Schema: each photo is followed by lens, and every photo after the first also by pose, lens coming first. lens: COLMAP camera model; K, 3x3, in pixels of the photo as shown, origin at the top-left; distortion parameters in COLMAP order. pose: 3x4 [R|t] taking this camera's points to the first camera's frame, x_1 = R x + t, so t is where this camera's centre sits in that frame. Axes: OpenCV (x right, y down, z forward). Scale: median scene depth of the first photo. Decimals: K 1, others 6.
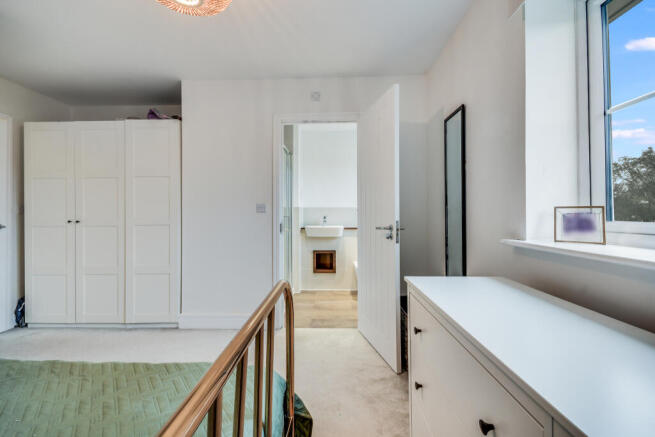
lens RADIAL K [[292.8, 0, 327.2], [0, 292.8, 219.7], [0, 0, 1]] dist [-0.002598, -0.003722]
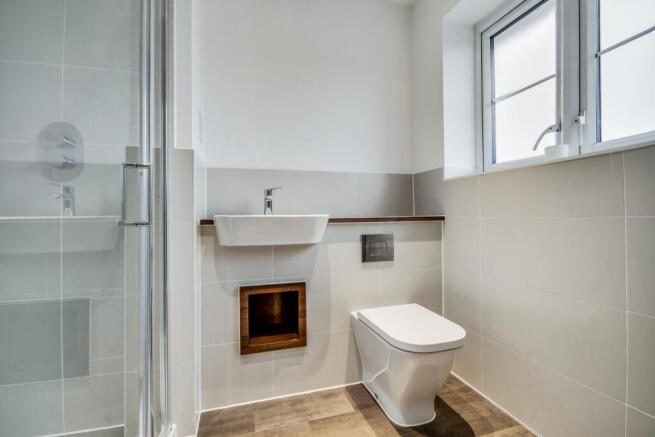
lens RADIAL K [[292.8, 0, 329.4], [0, 292.8, 215.1], [0, 0, 1]] dist [-0.002598, -0.003722]
pose [[0.945930, -0.002727, 0.324360, -0.059781], [0.003263, 0.999994, -0.001109, 0.022917], [-0.324355, 0.002108, 0.945933, 0.649622]]
